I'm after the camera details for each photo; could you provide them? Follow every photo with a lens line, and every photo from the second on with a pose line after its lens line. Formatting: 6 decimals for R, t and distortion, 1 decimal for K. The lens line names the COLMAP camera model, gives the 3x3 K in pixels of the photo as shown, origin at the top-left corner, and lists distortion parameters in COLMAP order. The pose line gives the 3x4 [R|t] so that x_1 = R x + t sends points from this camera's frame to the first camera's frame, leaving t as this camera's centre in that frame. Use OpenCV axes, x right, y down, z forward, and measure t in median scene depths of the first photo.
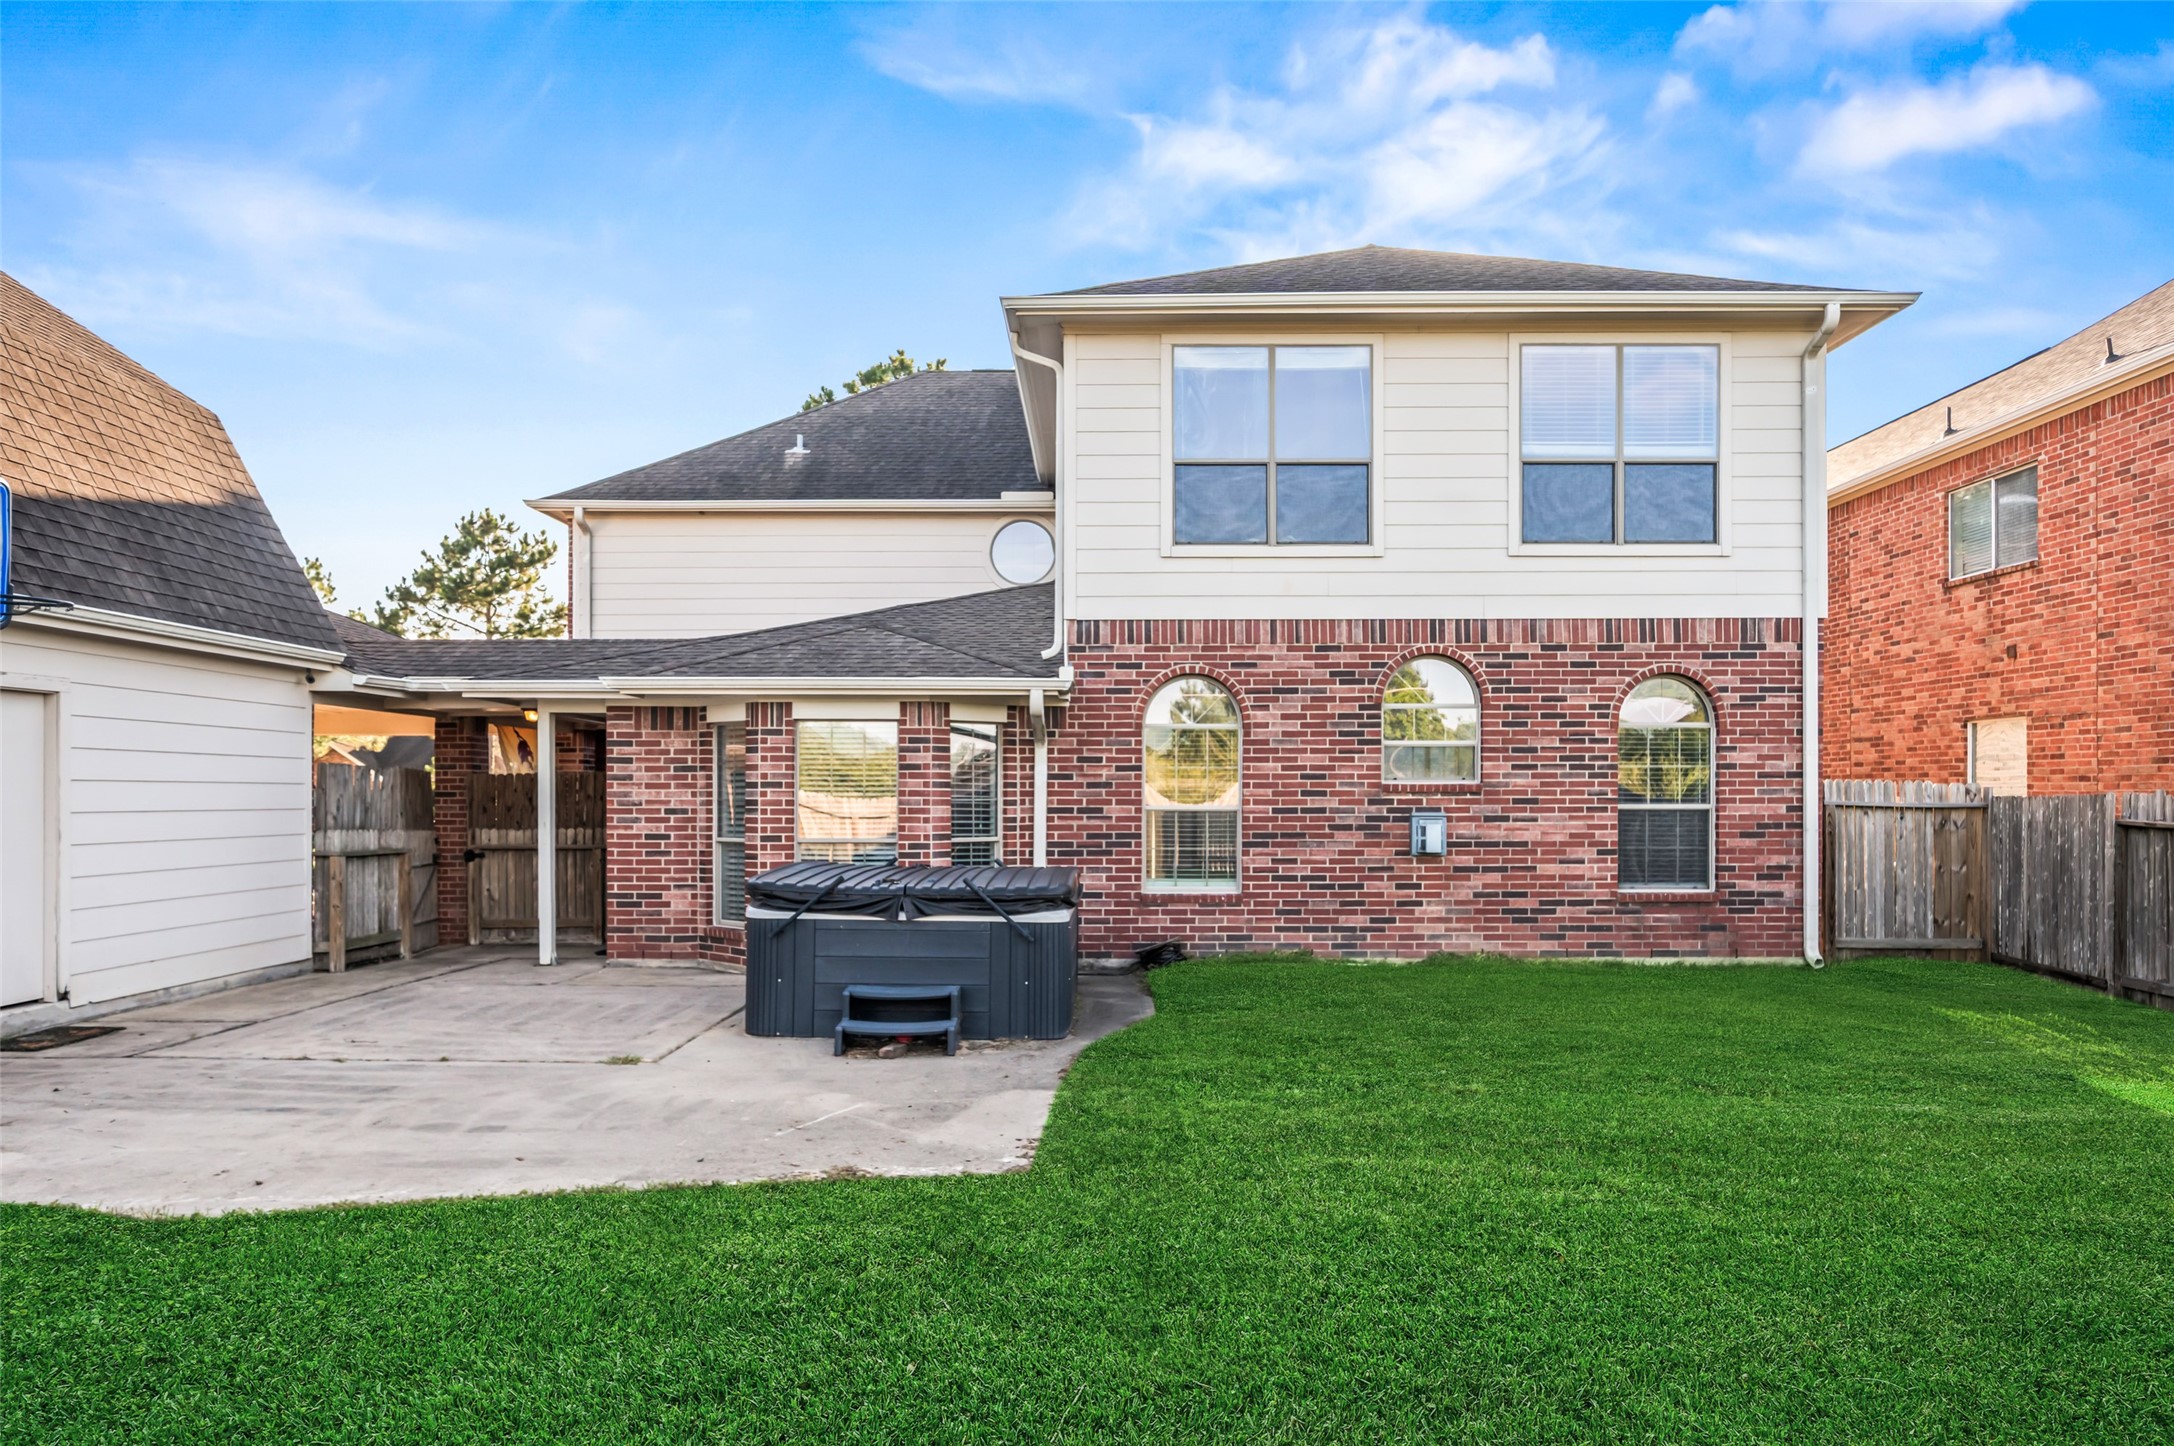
lens RADIAL K [[1351.6, 0, 1087.1], [0, 1351.6, 786.4], [0, 0, 1]] dist [0.003798, -0.000317]
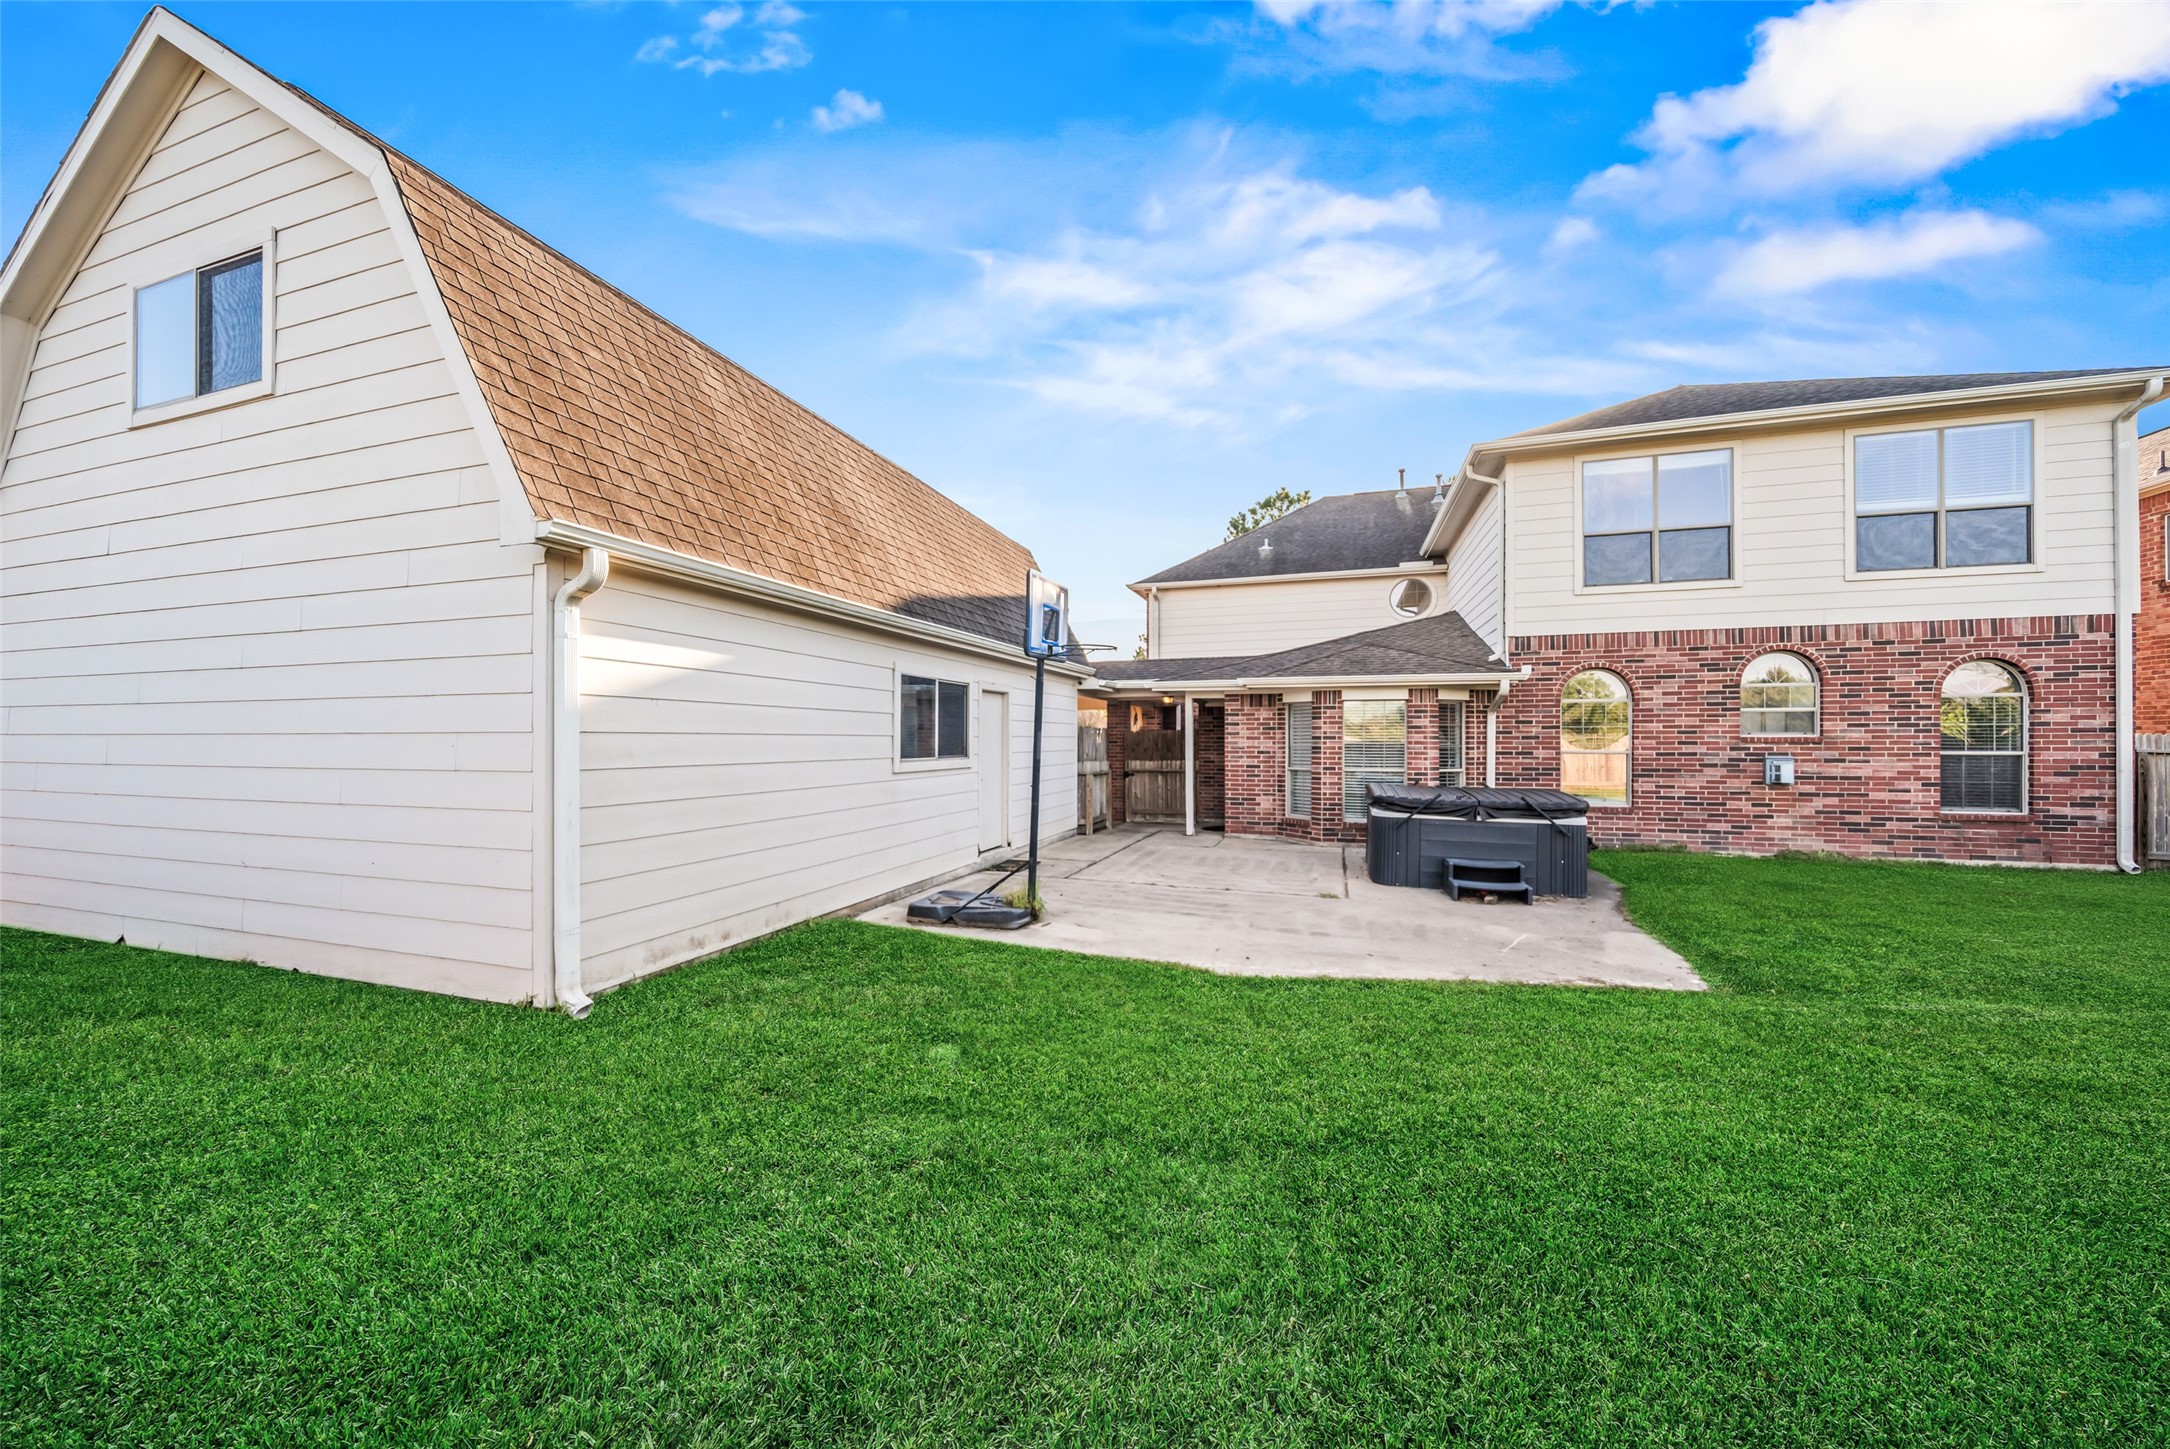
lens RADIAL K [[751.8, 0, 1086.3], [0, 751.8, 732.8], [0, 0, 1]] dist [-0.001963, -0.000134]
pose [[0.954466, -0.001830, -0.298313, -0.230789], [0.001288, 0.999997, -0.002013, -0.005676], [0.298316, 0.001538, 0.954466, -0.020428]]
